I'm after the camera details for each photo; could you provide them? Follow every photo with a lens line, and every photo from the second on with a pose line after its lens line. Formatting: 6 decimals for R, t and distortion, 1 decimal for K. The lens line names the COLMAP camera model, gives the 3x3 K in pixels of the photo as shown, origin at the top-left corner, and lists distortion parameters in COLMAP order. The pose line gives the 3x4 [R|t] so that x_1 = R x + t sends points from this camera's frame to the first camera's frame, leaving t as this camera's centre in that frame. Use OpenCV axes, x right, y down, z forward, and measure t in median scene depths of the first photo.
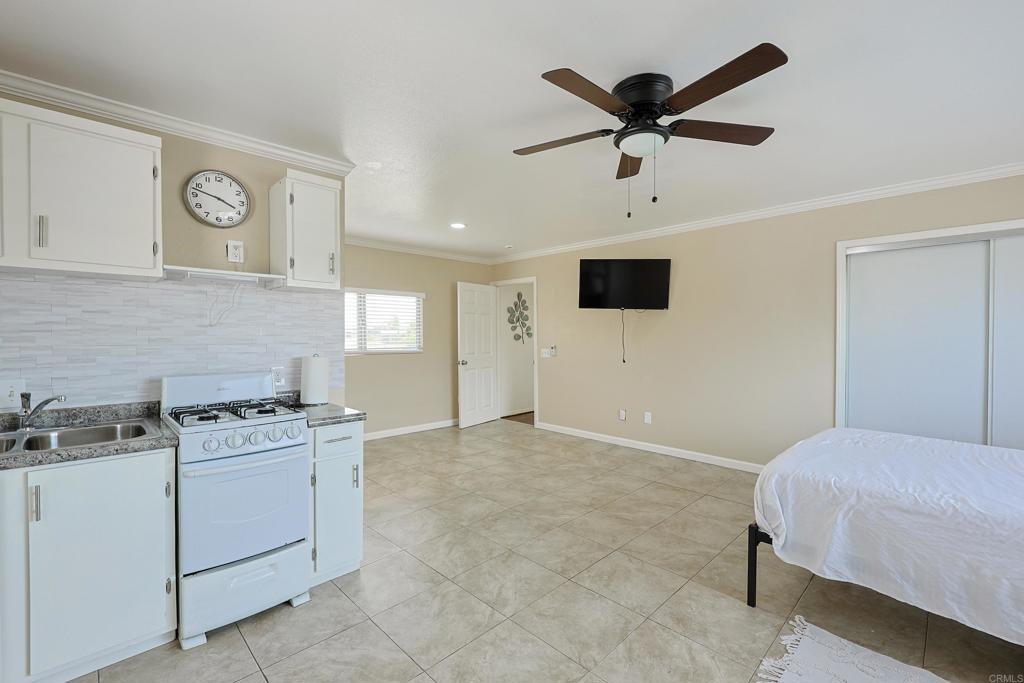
lens RADIAL K [[445.9, 0, 504.7], [0, 445.9, 347.3], [0, 0, 1]] dist [0.000786, 0.000579]
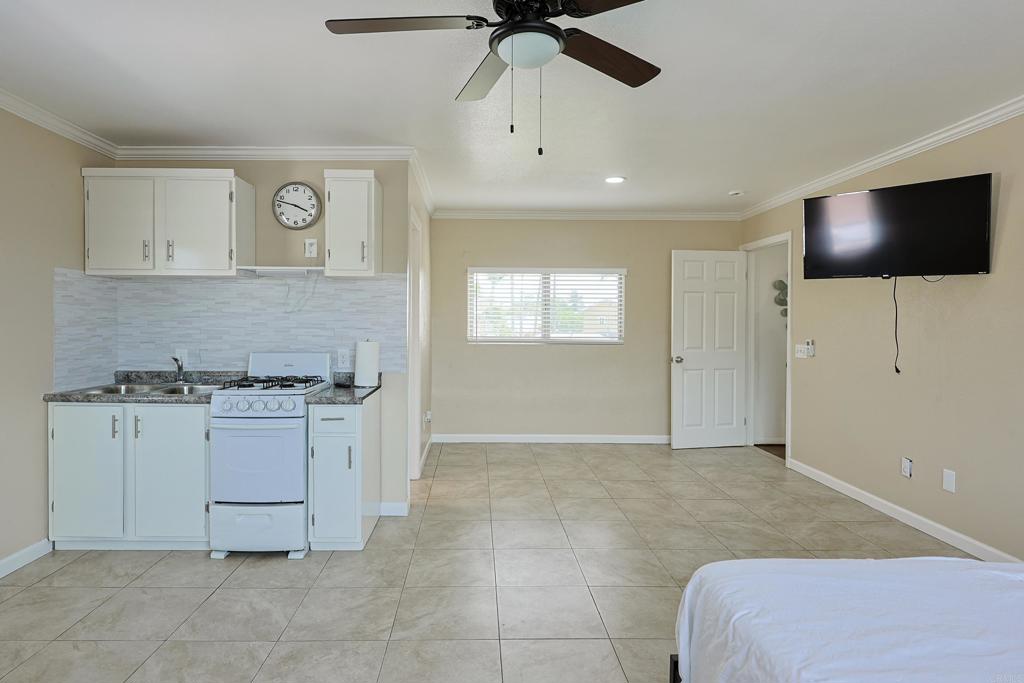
lens RADIAL K [[565.8, 0, 500.9], [0, 565.8, 341.1], [0, 0, 1]] dist [-0.001219, 0.000175]
pose [[0.720055, 0.028631, -0.693326, 0.780897], [-0.024638, 0.999573, 0.015689, -0.008699], [0.693479, 0.005785, 0.720454, 0.285980]]
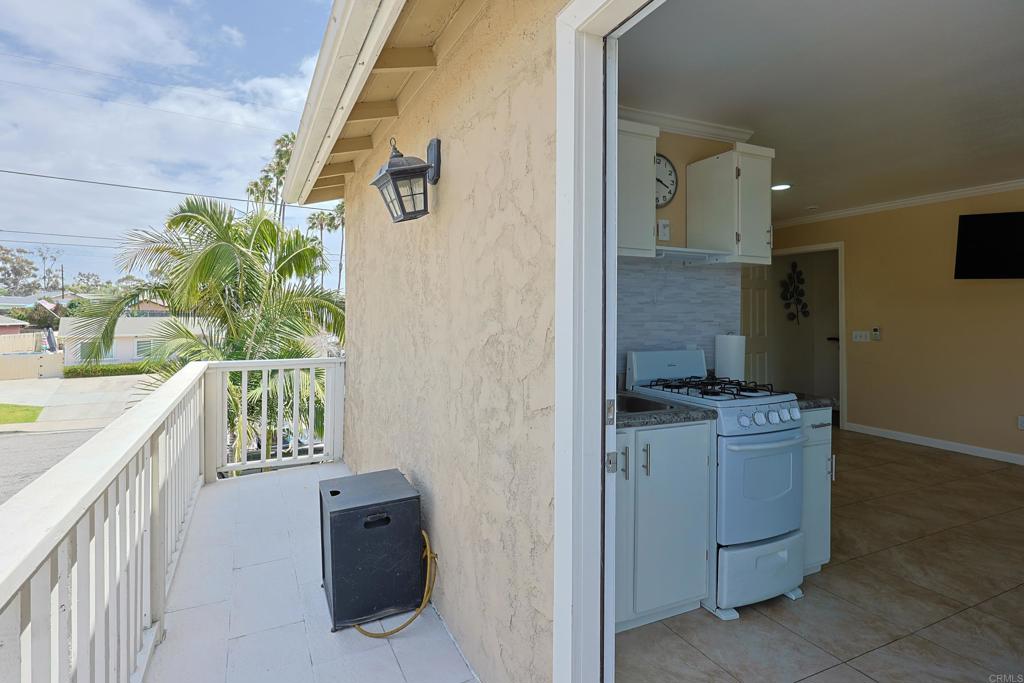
lens RADIAL K [[488.3, 0, 474.8], [0, 488.3, 316.4], [0, 0, 1]] dist [0.003690, -0.000781]
pose [[0.924906, 0.005671, -0.380155, -0.579769], [-0.014042, 0.999716, -0.019251, 0.009391], [0.379937, 0.023143, 0.924723, -0.189795]]
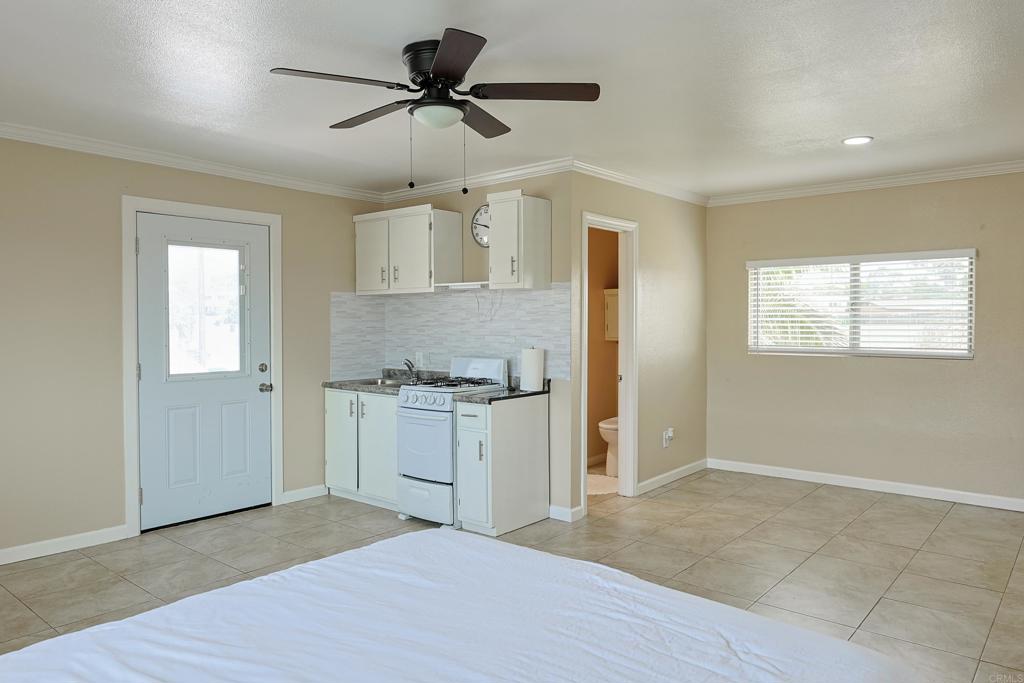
lens RADIAL K [[698.9, 0, 490.3], [0, 698.9, 349.8], [0, 0, 1]] dist [-0.005553, 0.001236]
pose [[0.084782, 0.040397, -0.995580, 1.397815], [-0.022826, 0.998994, 0.038592, -0.043406], [0.996138, 0.019453, 0.085619, 0.812925]]
